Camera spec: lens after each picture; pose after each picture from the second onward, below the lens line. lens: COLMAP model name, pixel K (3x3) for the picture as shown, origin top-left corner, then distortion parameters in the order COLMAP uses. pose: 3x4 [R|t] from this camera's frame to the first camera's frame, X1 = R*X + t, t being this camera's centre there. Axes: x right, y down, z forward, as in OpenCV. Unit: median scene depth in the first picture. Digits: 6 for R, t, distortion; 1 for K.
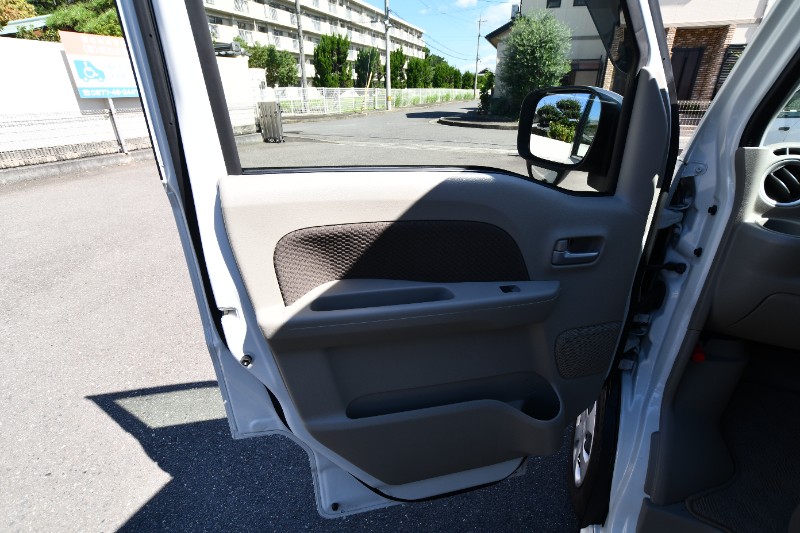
lens RADIAL K [[378.6, 0, 400.1], [0, 378.6, 264.6], [0, 0, 1]] dist [-0.049644, 0.018953]
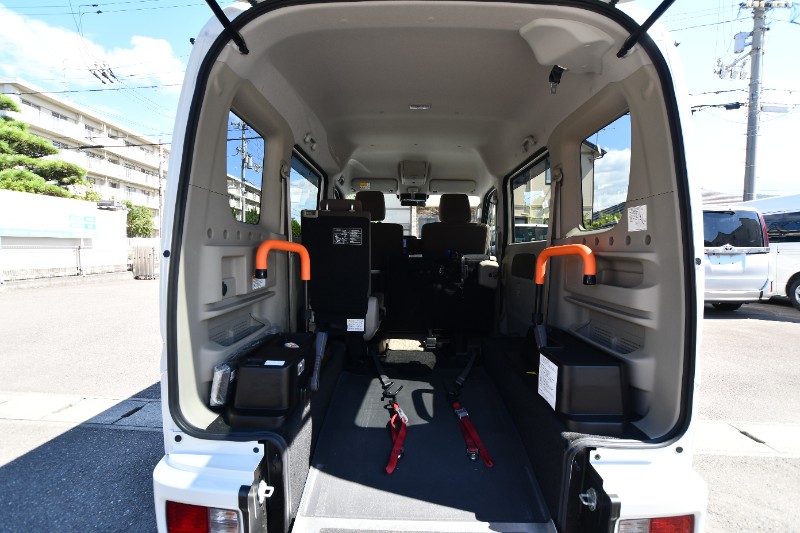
lens RADIAL K [[371.8, 0, 398.7], [0, 371.8, 265.7], [0, 0, 1]] dist [-0.044620, 0.015016]
pose [[0.930202, 0.002664, 0.367039, -0.009169], [0.134660, 0.927770, -0.348009, 0.050277], [-0.341455, 0.373144, 0.862654, -0.095269]]
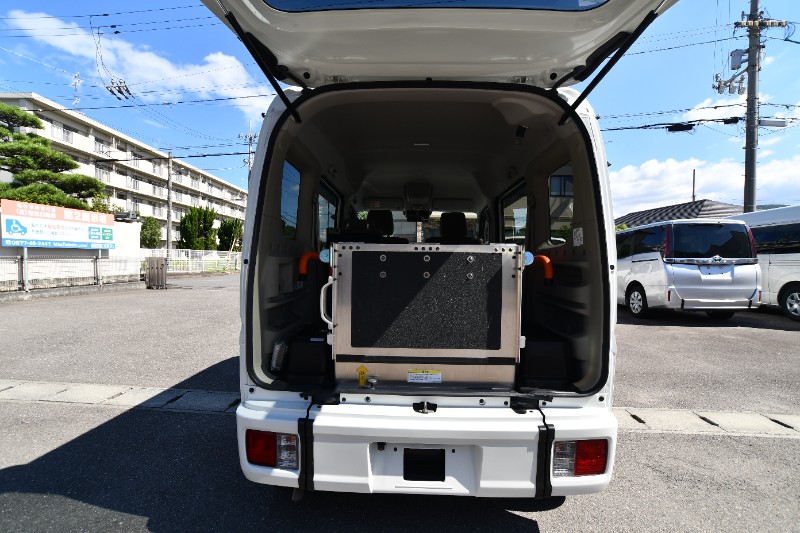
lens RADIAL K [[378.6, 0, 400.1], [0, 378.6, 264.6], [0, 0, 1]] dist [-0.049644, 0.018953]
pose [[0.933956, 0.016300, 0.357015, -0.015964], [0.129455, 0.915691, -0.380462, 0.057466], [-0.333117, 0.401552, 0.853105, -0.110233]]
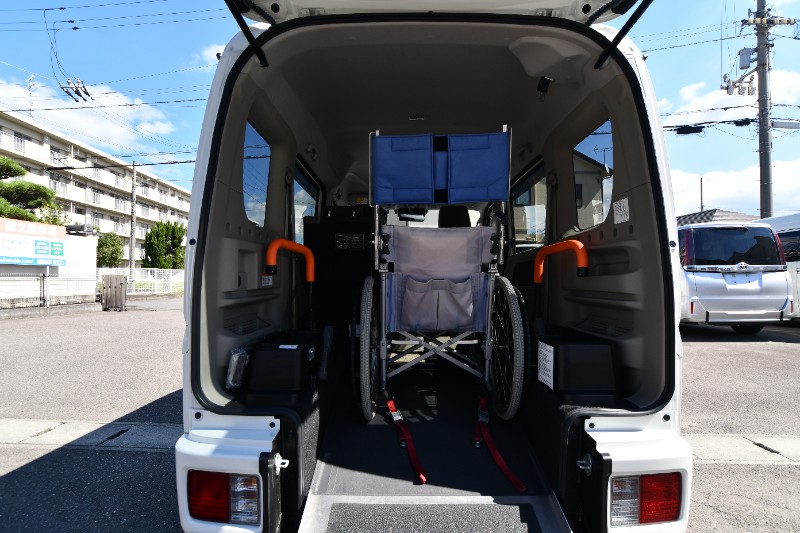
lens RADIAL K [[410.7, 0, 400.0], [0, 410.7, 266.5], [0, 0, 1]] dist [-0.042334, 0.017509]
pose [[0.924332, 0.022052, 0.380953, -0.013264], [0.150154, 0.896771, -0.416239, 0.057709], [-0.350806, 0.441945, 0.825603, -0.099743]]
